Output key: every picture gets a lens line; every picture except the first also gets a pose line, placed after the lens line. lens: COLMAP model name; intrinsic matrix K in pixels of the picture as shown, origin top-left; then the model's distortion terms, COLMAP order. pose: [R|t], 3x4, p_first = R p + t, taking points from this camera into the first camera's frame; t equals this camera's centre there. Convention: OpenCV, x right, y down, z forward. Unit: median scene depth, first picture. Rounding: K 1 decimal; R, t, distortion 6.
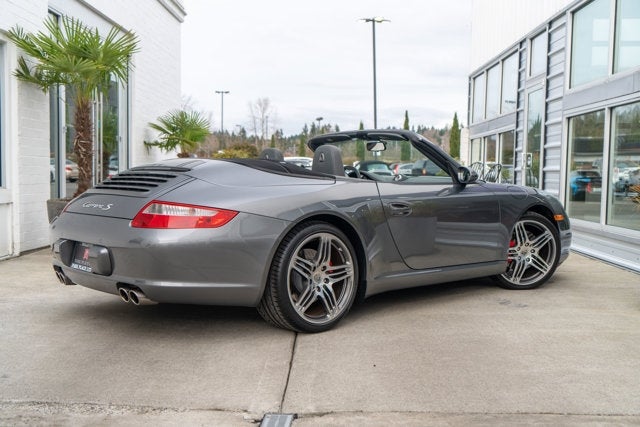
lens RADIAL K [[755.3, 0, 320.0], [0, 755.3, 213.5], [0, 0, 1]] dist [0.013374, 0.038526]
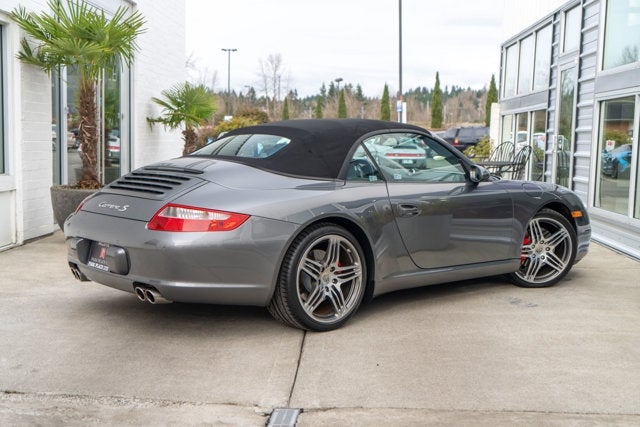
lens RADIAL K [[837.8, 0, 315.7], [0, 837.8, 219.5], [0, 0, 1]] dist [0.022186, 0.059042]
pose [[0.999631, 0.008258, -0.025889, 0.009960], [-0.007362, 0.999377, 0.034521, -0.030022], [0.026158, -0.034317, 0.999069, -0.120292]]
